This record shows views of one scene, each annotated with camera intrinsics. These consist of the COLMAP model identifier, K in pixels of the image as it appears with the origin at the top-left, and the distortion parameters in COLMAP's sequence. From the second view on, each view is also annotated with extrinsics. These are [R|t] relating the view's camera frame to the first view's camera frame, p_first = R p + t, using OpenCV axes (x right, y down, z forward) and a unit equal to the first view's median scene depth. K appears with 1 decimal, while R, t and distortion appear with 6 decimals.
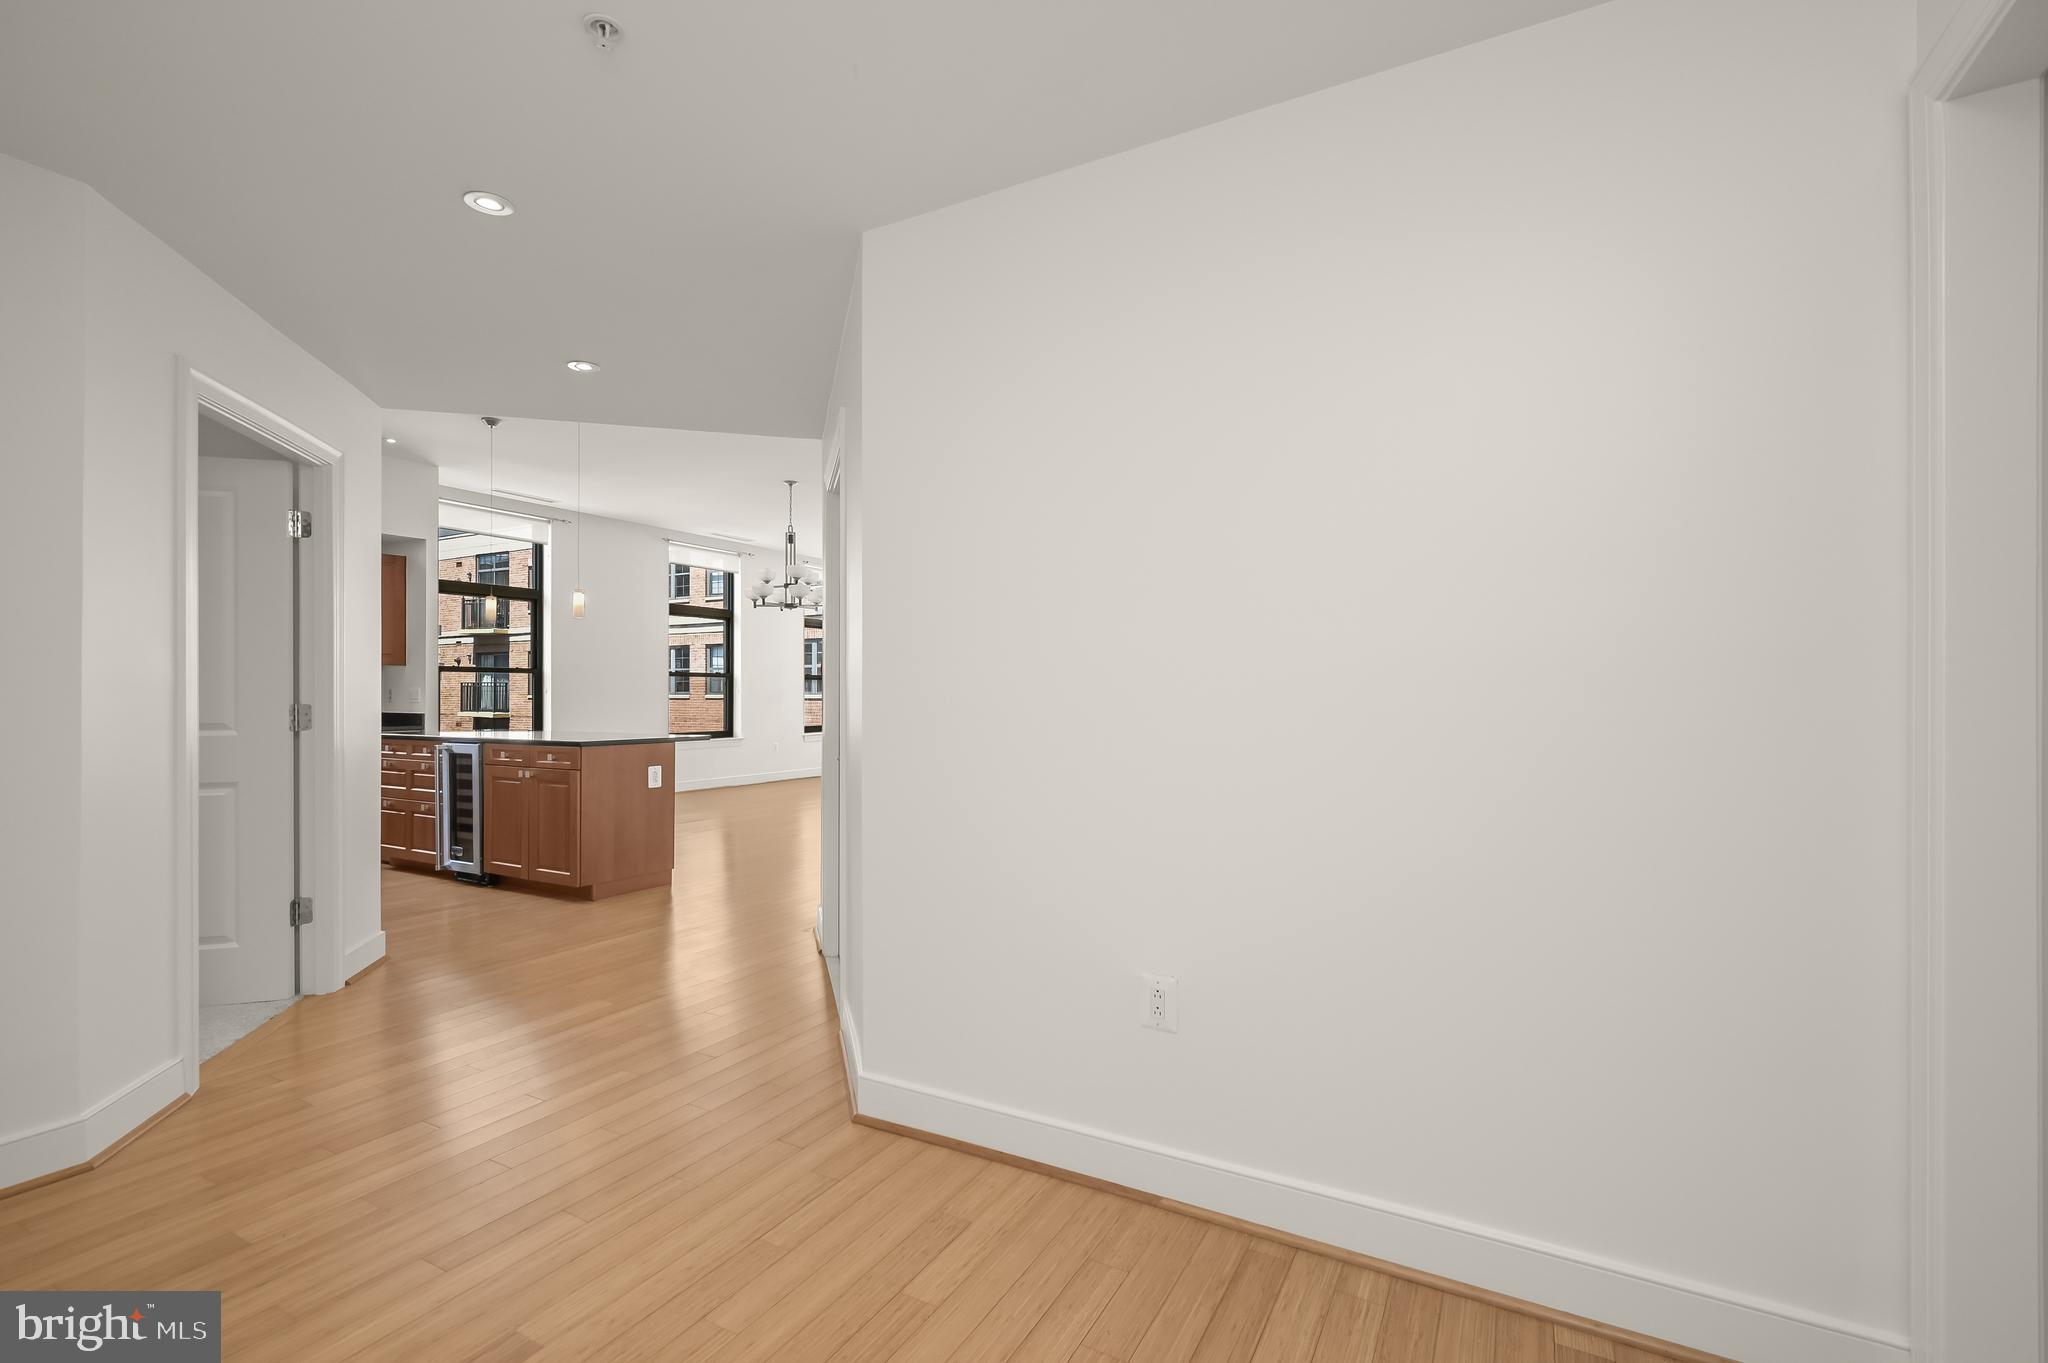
lens RADIAL K [[906.2, 0, 1029.7], [0, 906.2, 702.3], [0, 0, 1]] dist [-0.001910, -0.000164]
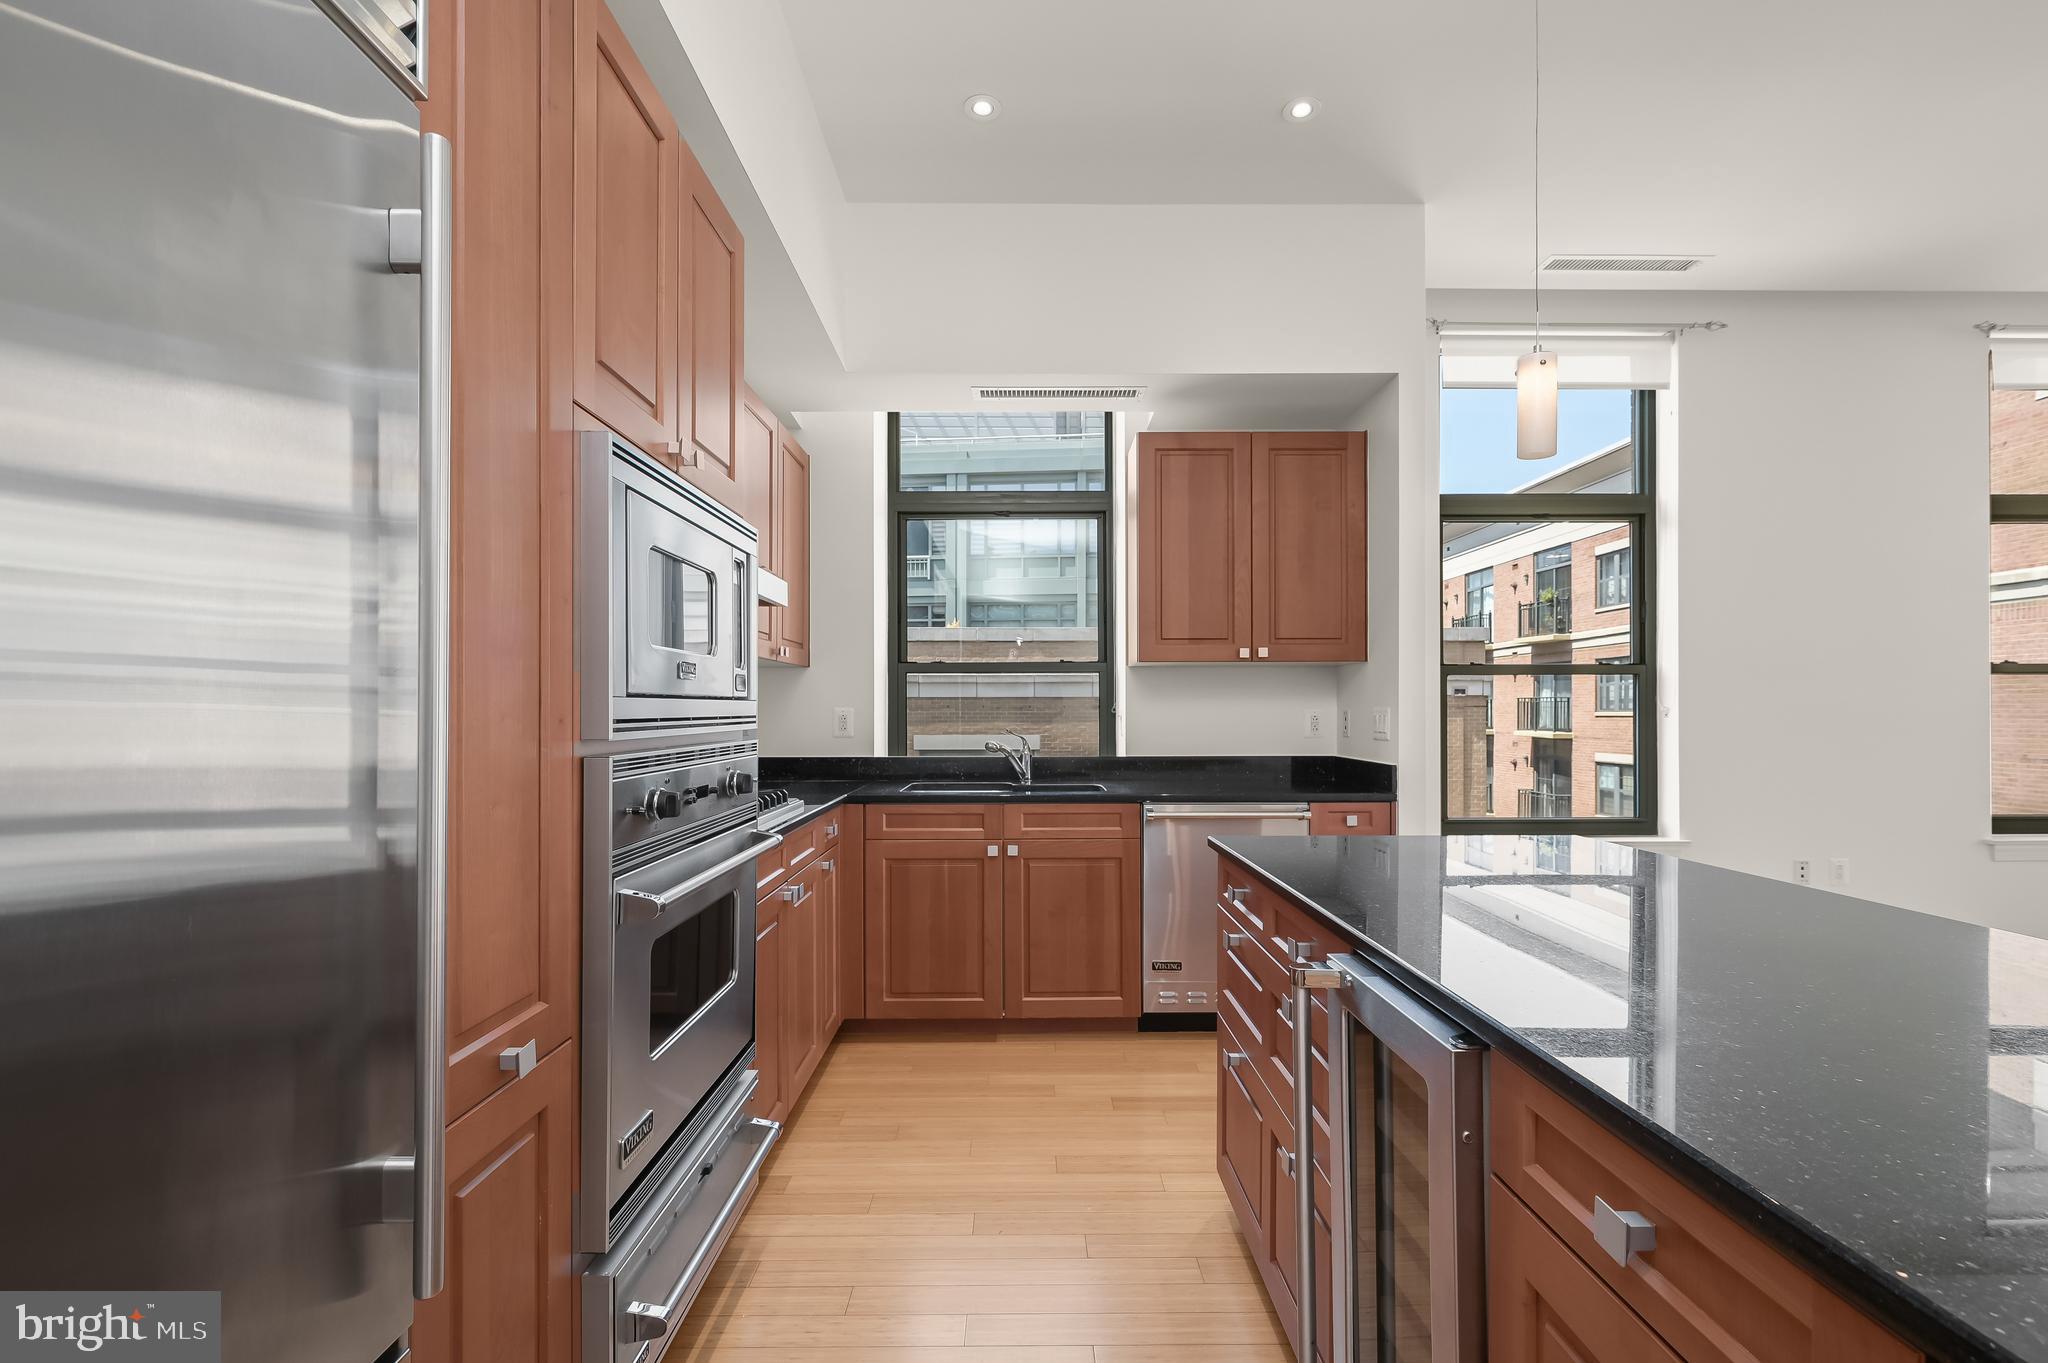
lens RADIAL K [[906.2, 0, 1029.7], [0, 906.2, 702.3], [0, 0, 1]] dist [-0.001910, -0.000164]
pose [[0.489243, -0.009240, -0.872098, -0.087129], [-0.005397, 0.999893, -0.013622, -0.002578], [0.872131, 0.011372, 0.489141, 0.148299]]
